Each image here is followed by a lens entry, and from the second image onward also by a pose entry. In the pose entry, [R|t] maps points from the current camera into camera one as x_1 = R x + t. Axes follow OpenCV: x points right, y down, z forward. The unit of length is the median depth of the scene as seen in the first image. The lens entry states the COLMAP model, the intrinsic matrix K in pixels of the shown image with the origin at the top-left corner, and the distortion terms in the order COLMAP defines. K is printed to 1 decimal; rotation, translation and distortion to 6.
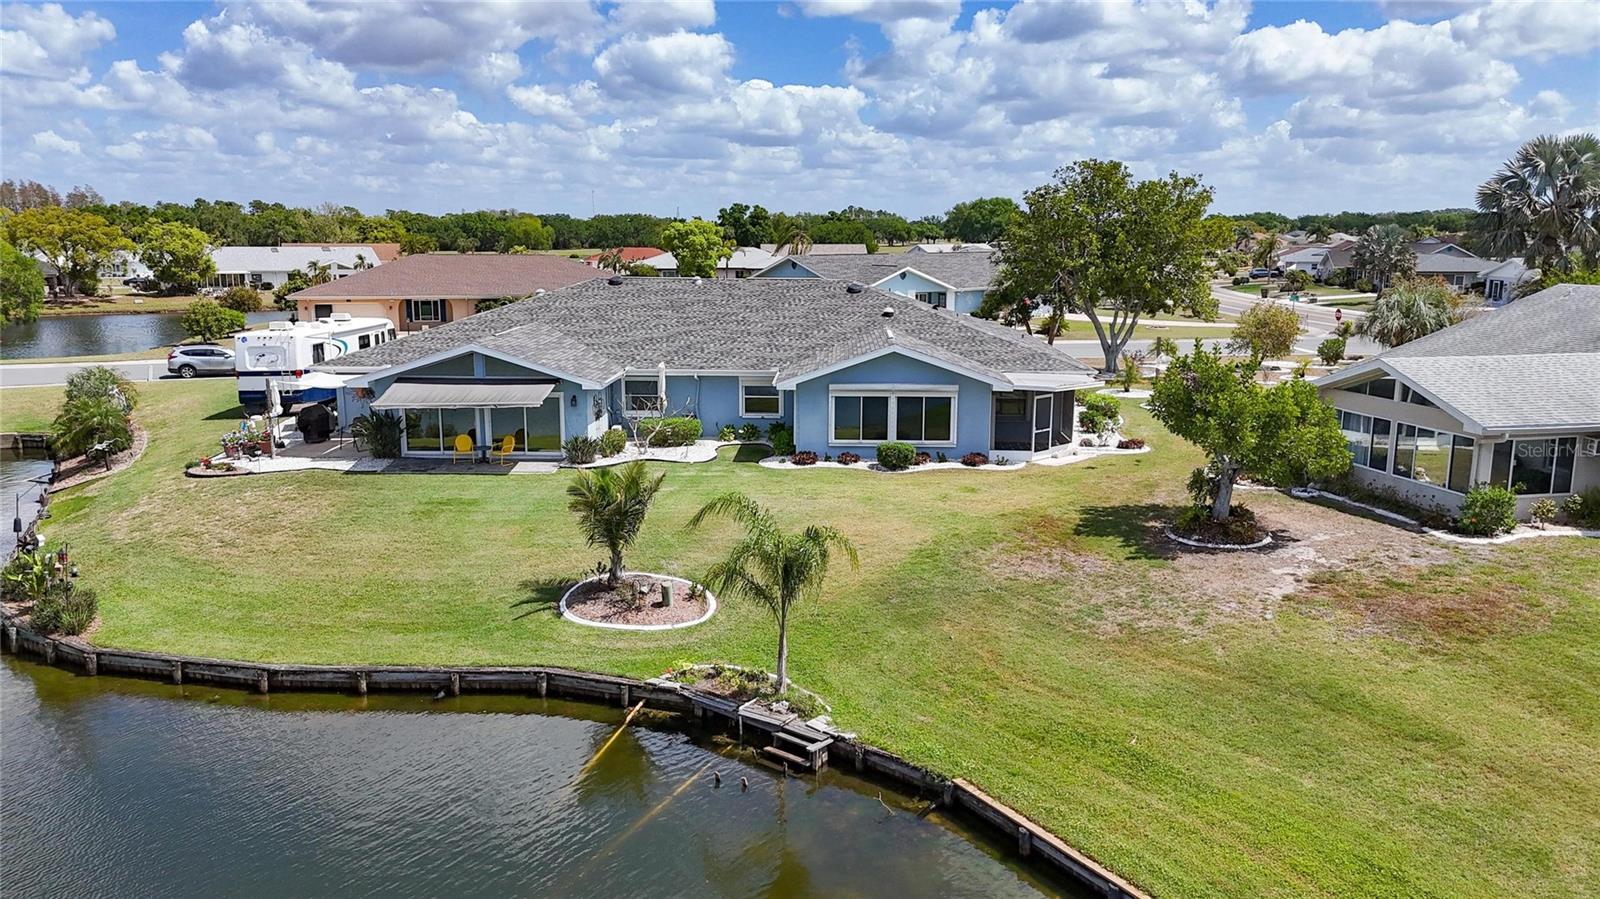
lens RADIAL K [[1217.1, 0, 811.9], [0, 1217.1, 445.6], [0, 0, 1]] dist [0.081690, -0.092731]
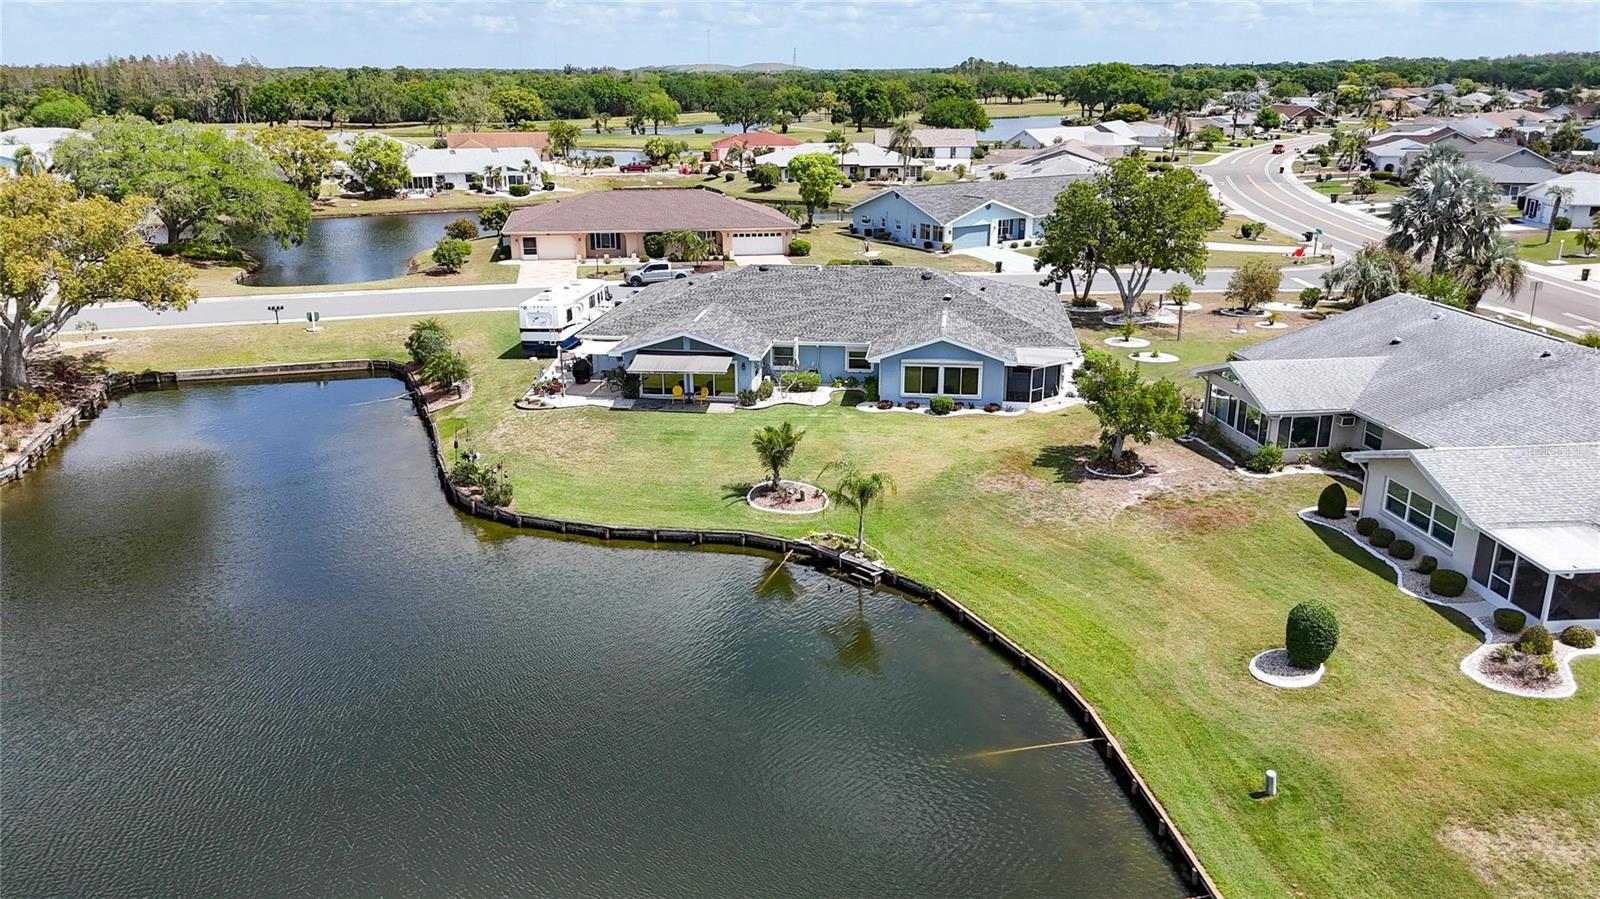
lens RADIAL K [[1217.1, 0, 811.9], [0, 1217.1, 445.6], [0, 0, 1]] dist [0.081690, -0.092731]
pose [[0.995588, 0.025084, -0.090420, 0.053655], [-0.014008, 0.992540, 0.121110, -0.156012], [0.092783, -0.119309, 0.988512, -0.729829]]
